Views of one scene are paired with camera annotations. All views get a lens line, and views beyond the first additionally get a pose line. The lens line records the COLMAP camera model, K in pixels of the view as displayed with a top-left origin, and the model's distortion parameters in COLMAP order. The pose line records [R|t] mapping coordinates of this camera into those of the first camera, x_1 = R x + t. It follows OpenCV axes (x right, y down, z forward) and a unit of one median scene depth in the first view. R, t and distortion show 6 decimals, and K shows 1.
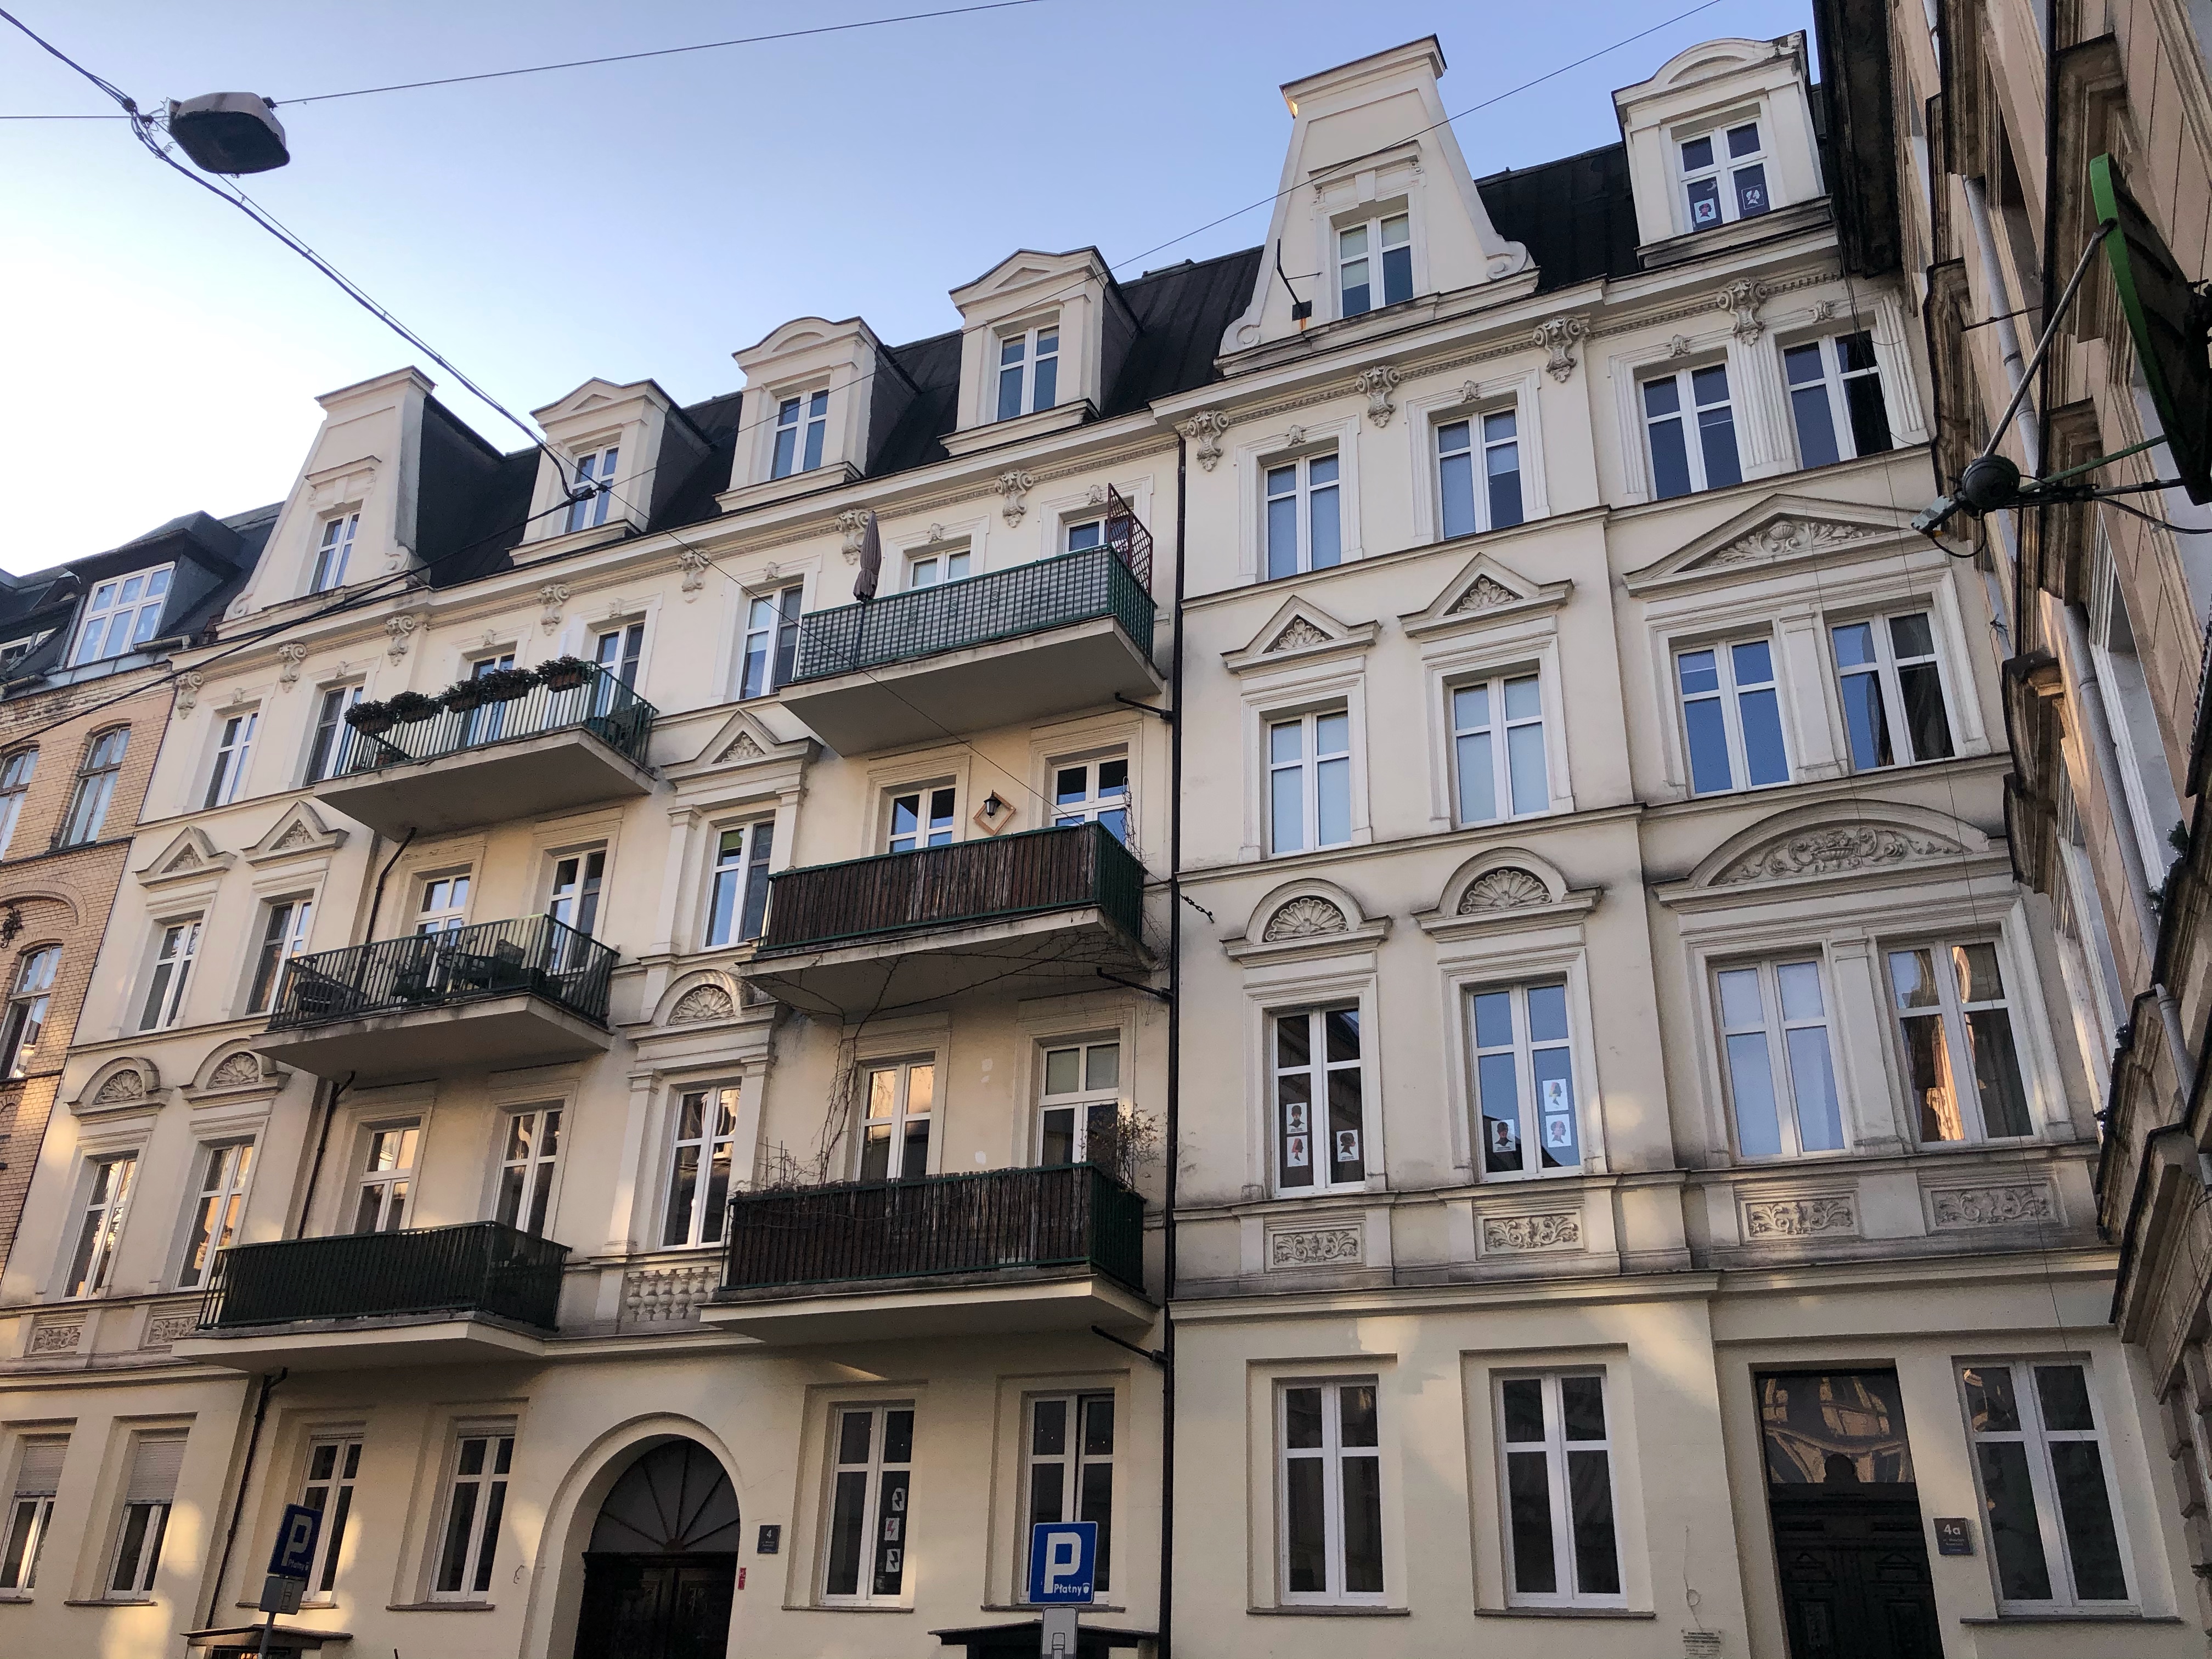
lens RADIAL K [[1808.2, 0, 1106.0], [0, 1808.2, 829.5], [0, 0, 1]] dist [0.007765, 0.000652]
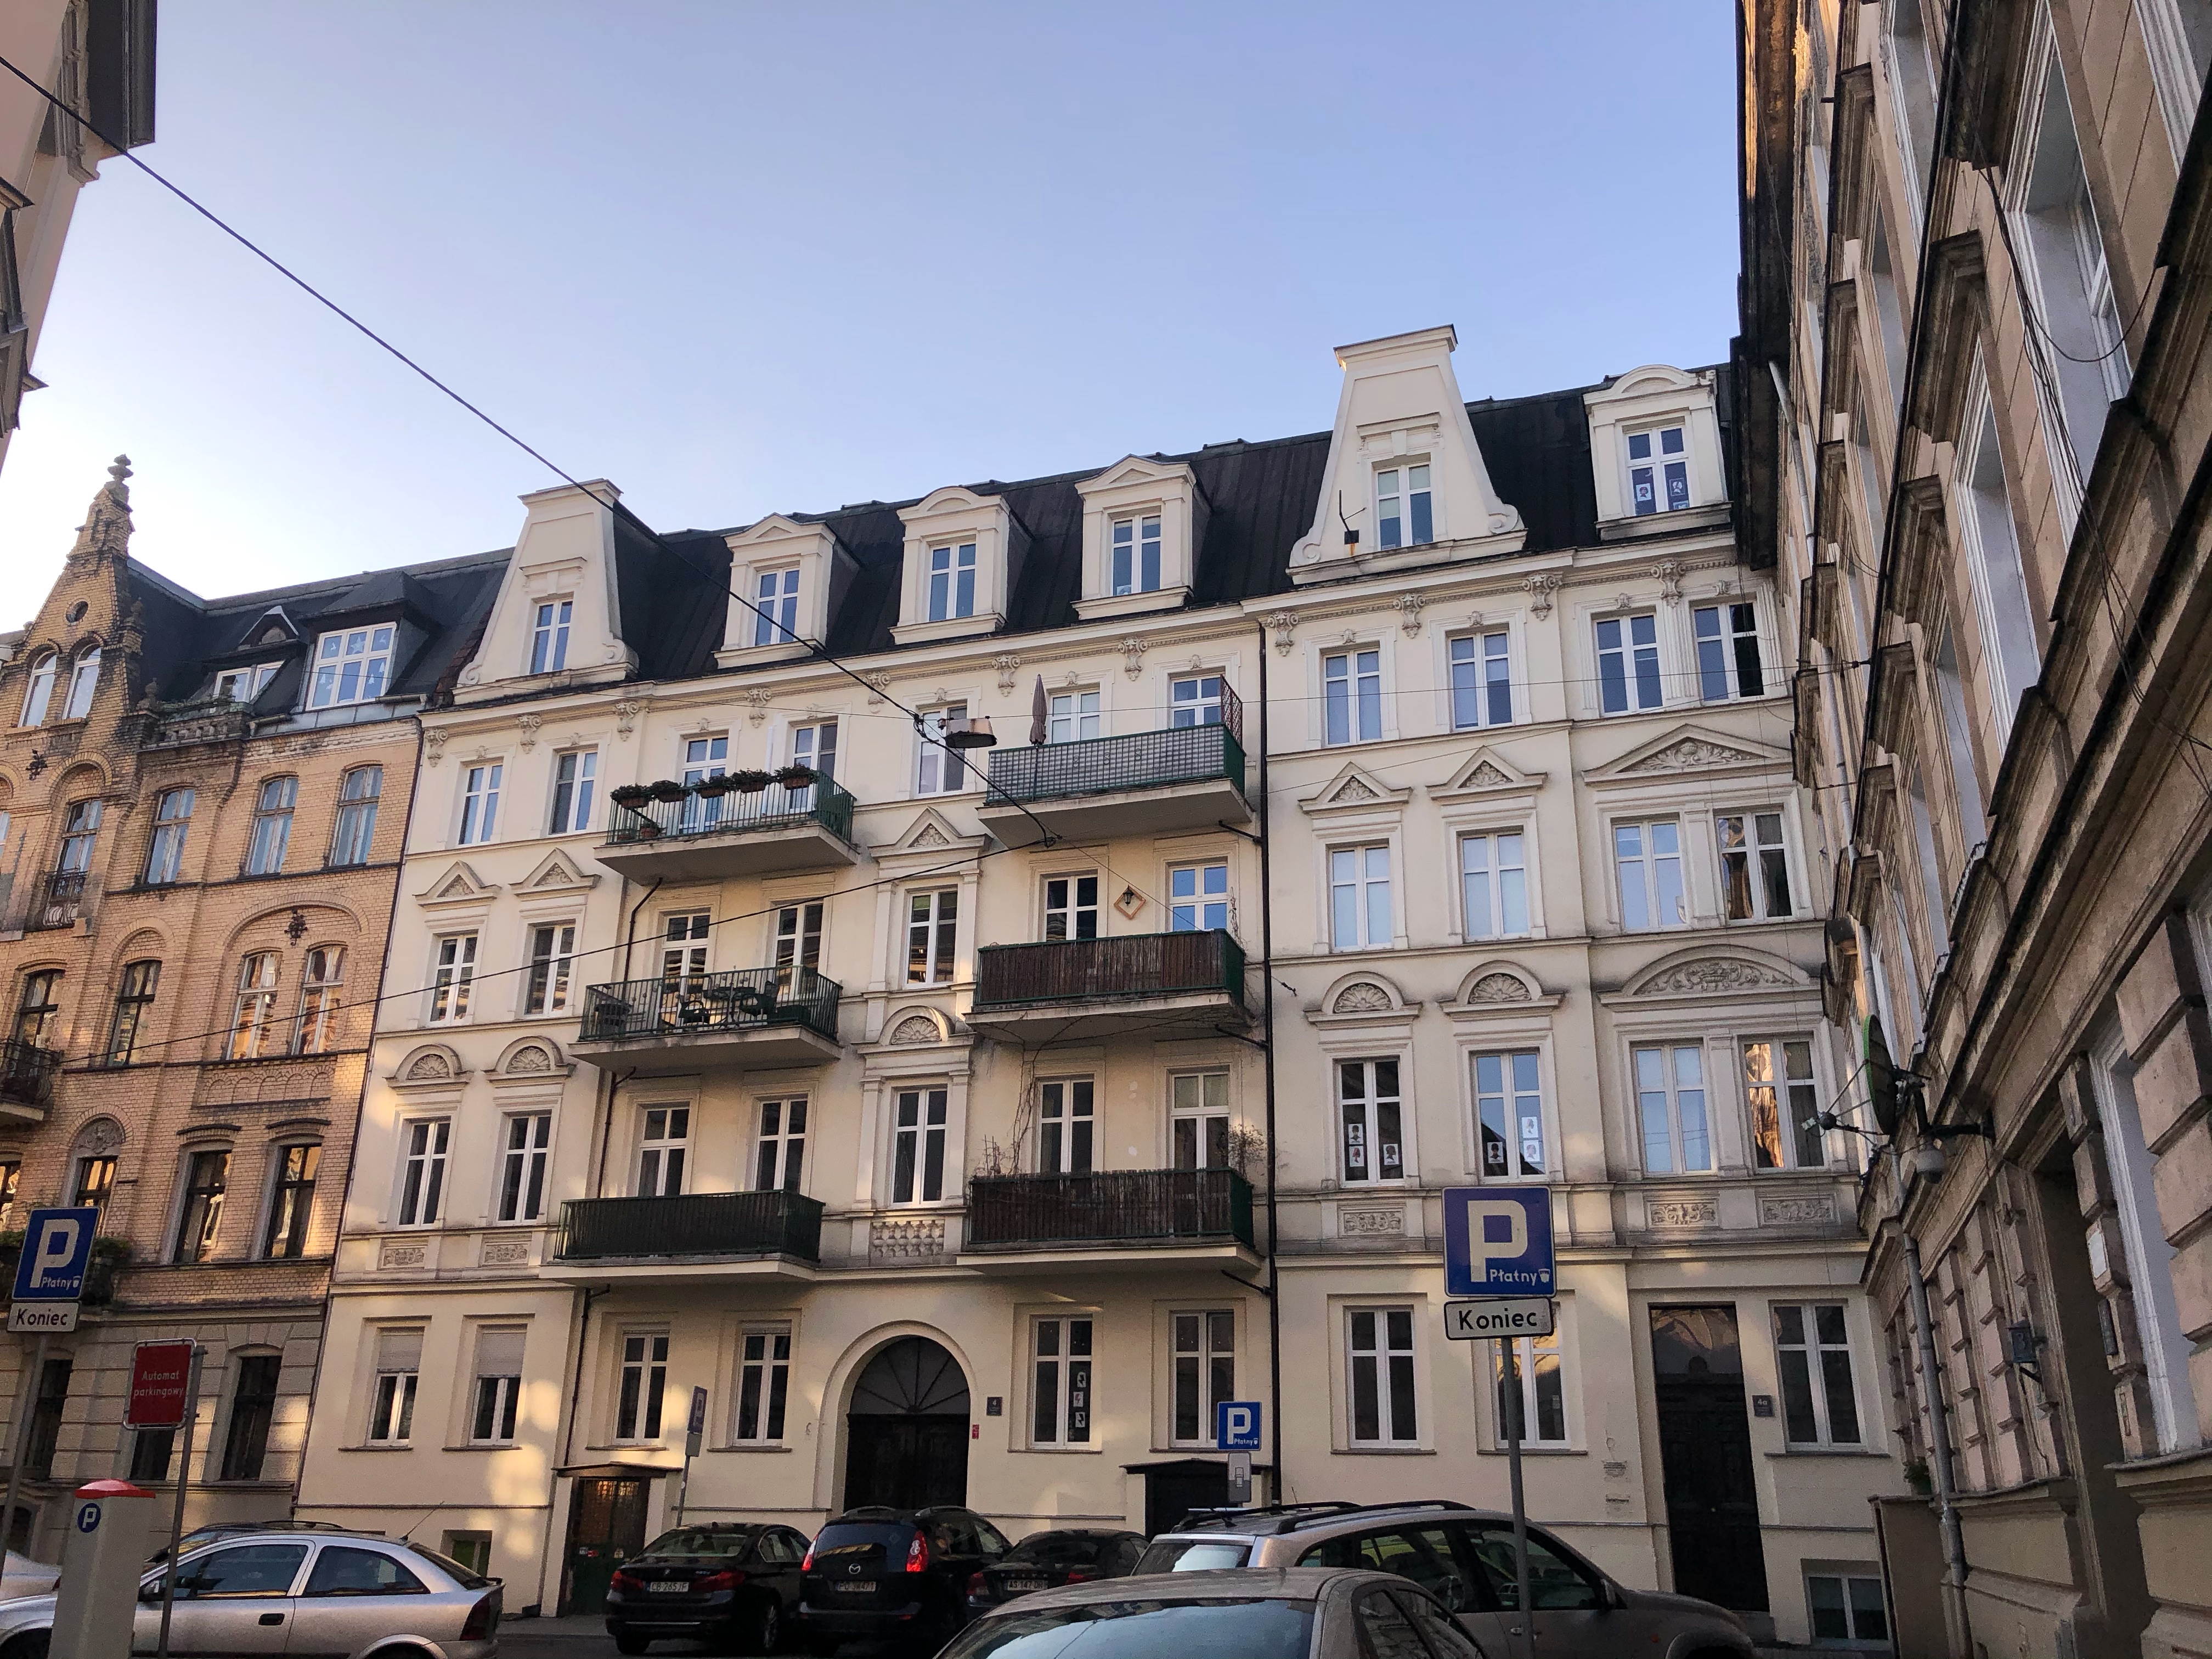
lens RADIAL K [[1793.4, 0, 1093.5], [0, 1793.4, 834.1], [0, 0, 1]] dist [0.080120, -0.280116]
pose [[0.995341, 0.023277, 0.093567, -0.234554], [-0.031652, 0.995524, 0.089048, -0.196077], [-0.091075, -0.091595, 0.991623, -0.404986]]
